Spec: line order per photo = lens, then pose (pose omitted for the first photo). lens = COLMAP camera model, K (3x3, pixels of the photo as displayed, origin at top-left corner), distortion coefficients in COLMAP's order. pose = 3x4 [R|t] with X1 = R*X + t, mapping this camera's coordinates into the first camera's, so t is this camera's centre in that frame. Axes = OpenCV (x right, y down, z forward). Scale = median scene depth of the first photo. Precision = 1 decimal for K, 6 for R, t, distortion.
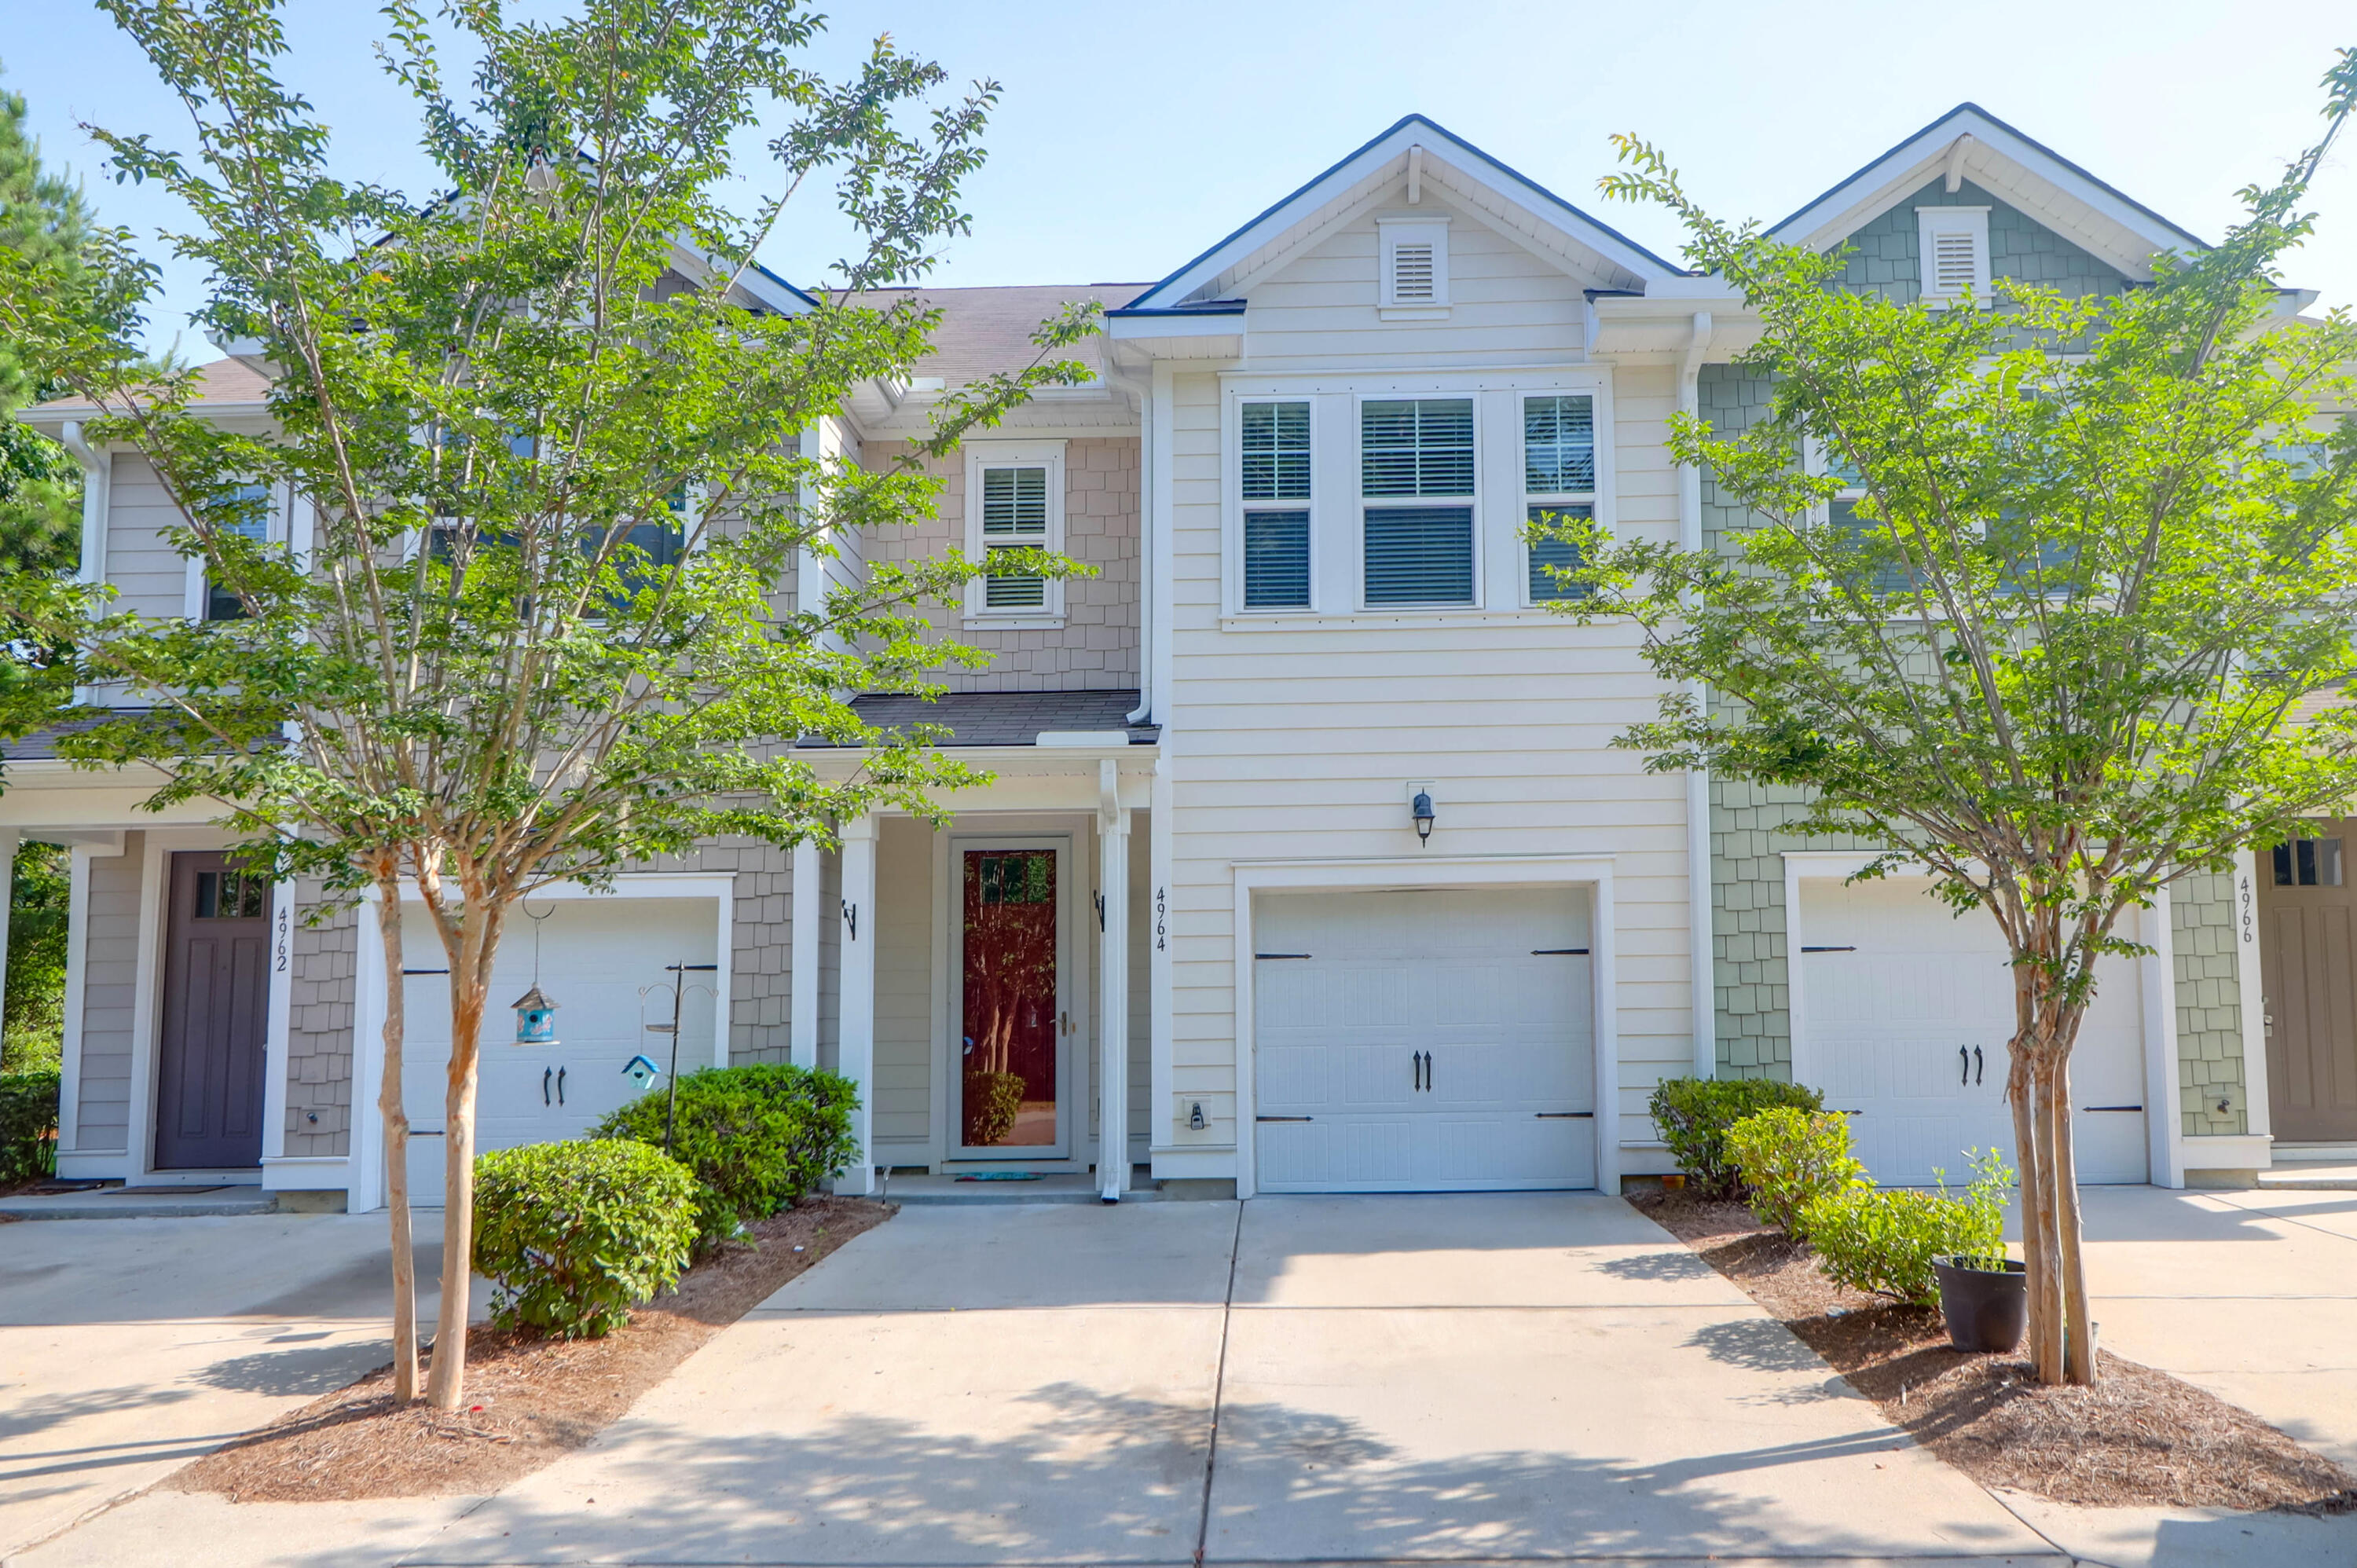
lens RADIAL K [[1590.0, 0, 1178.9], [0, 1590.0, 880.5], [0, 0, 1]] dist [0.003710, -0.006622]
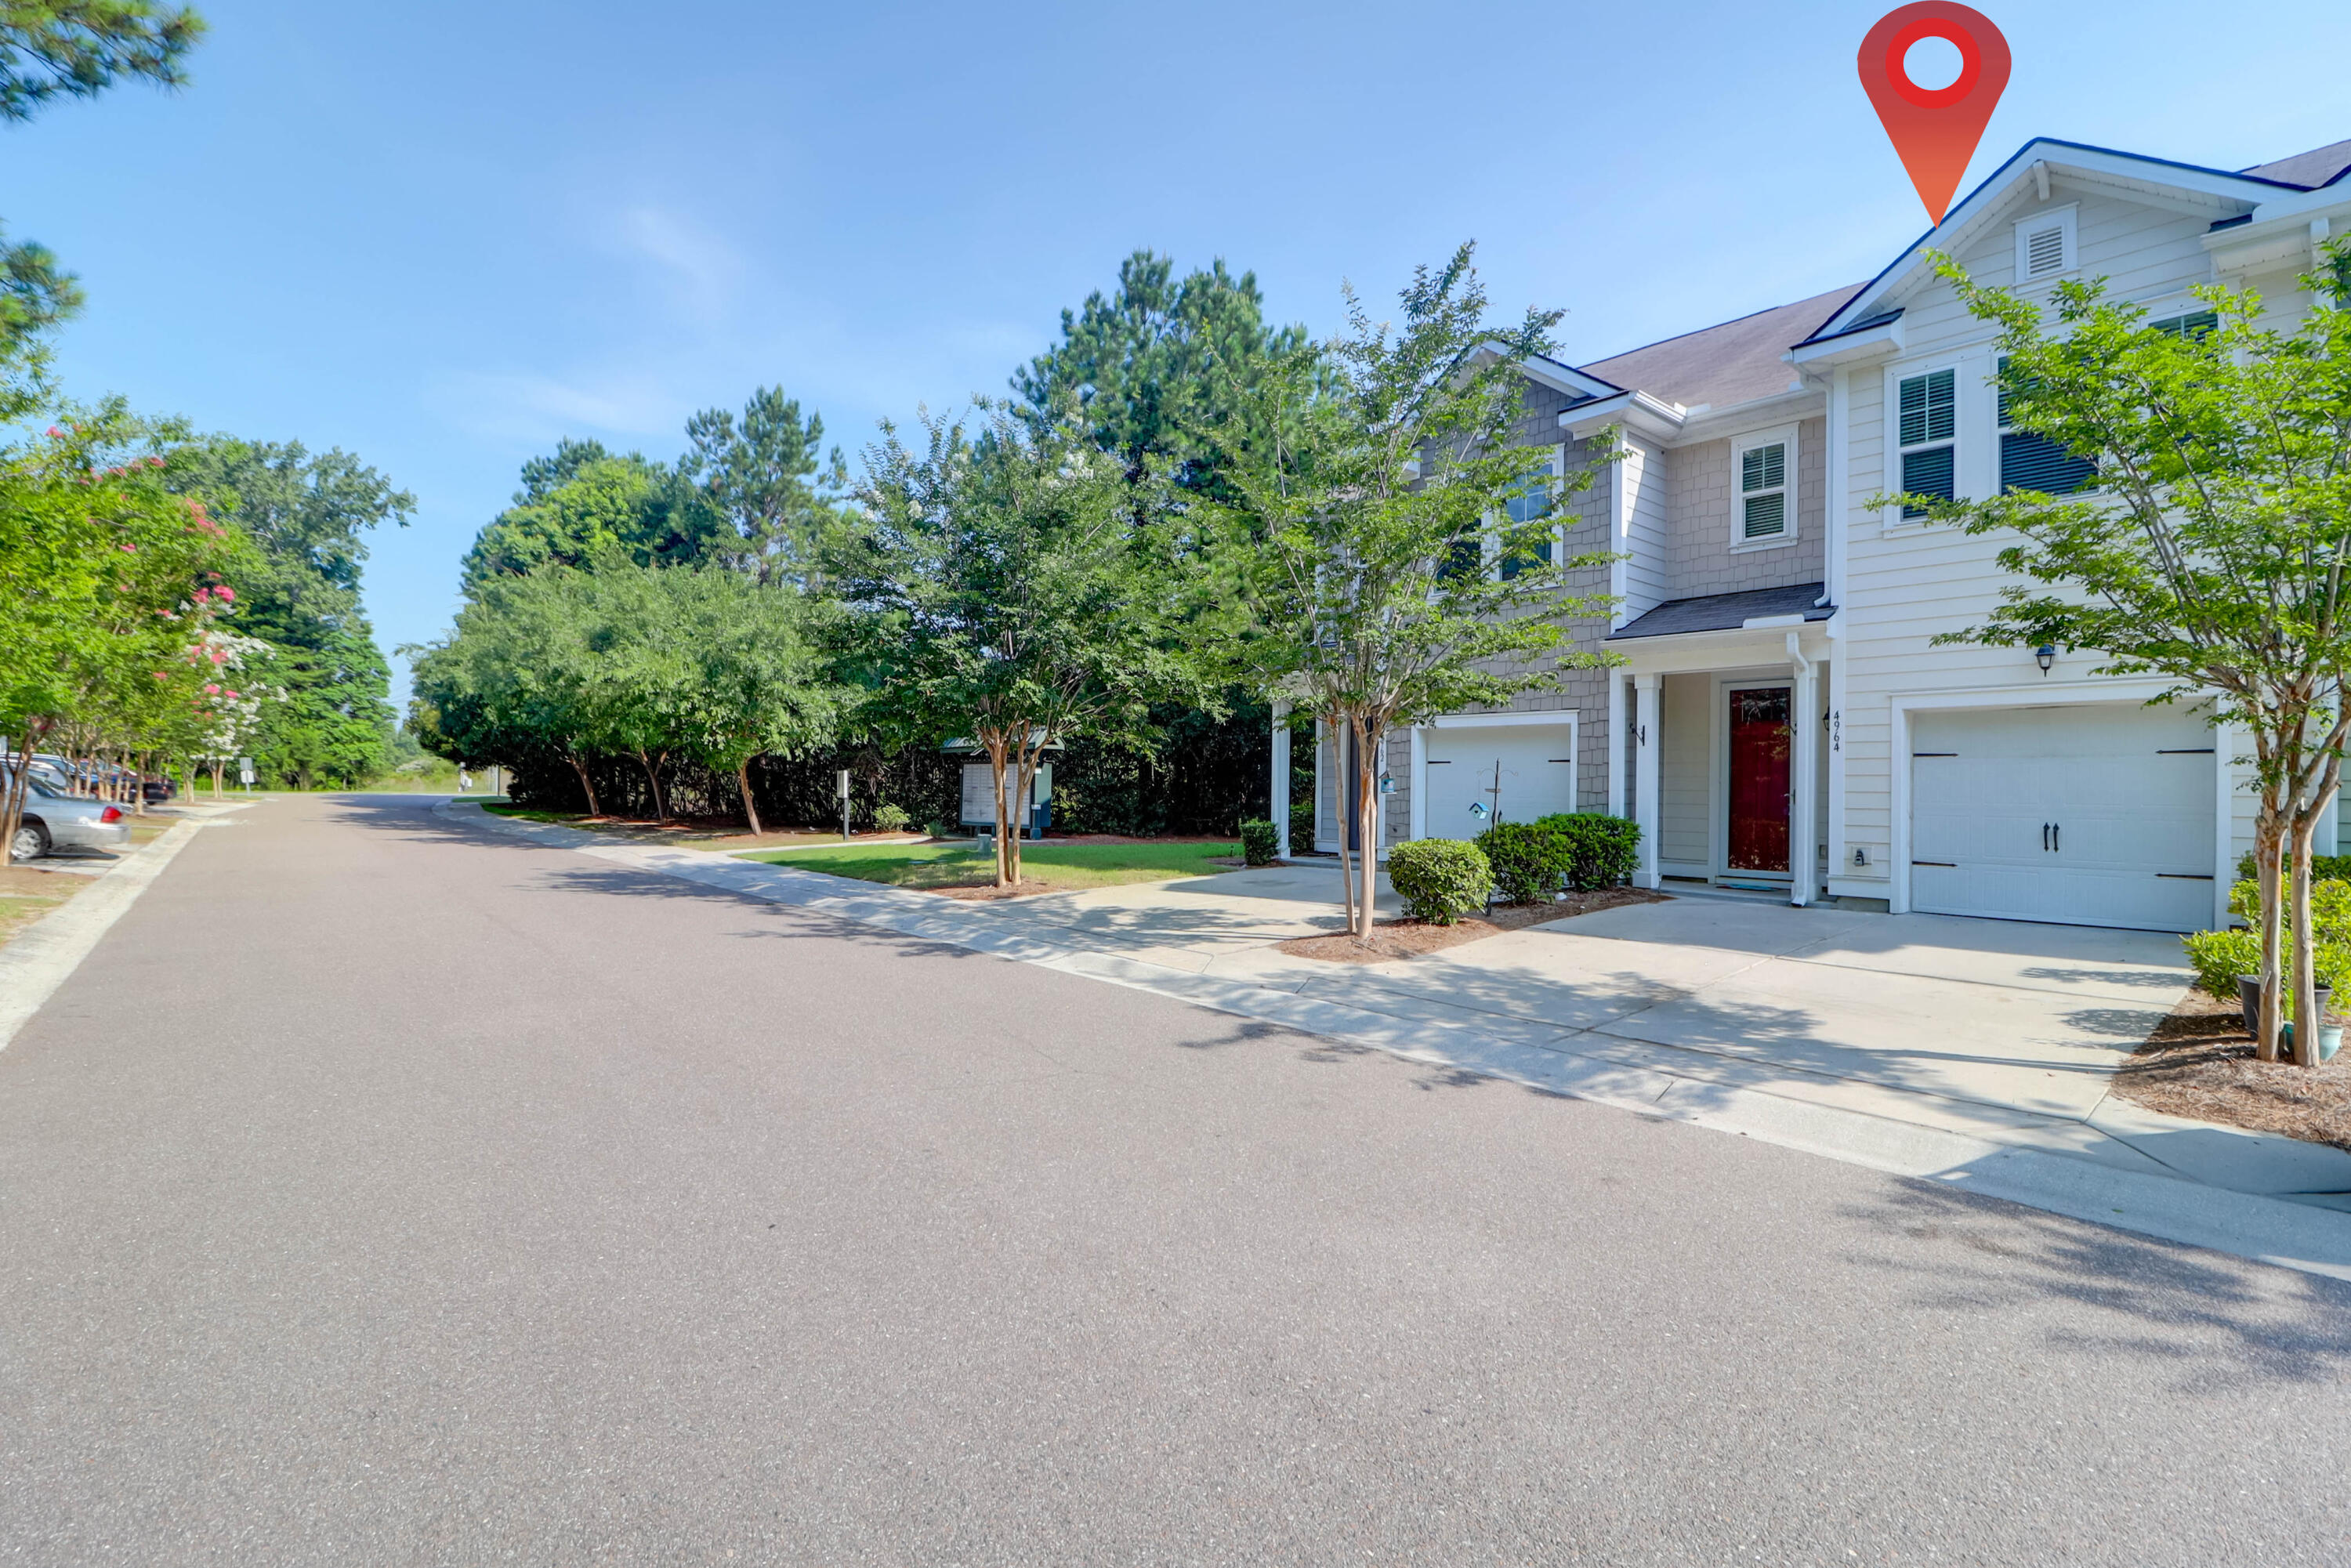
lens RADIAL K [[1088.1, 0, 1161.4], [0, 1088.1, 780.6], [0, 0, 1]] dist [-0.004898, -0.009963]
pose [[0.660501, 0.016884, -0.750635, 0.356795], [0.040016, 0.997535, 0.057648, -0.015513], [0.749758, -0.068114, 0.658197, -0.207081]]
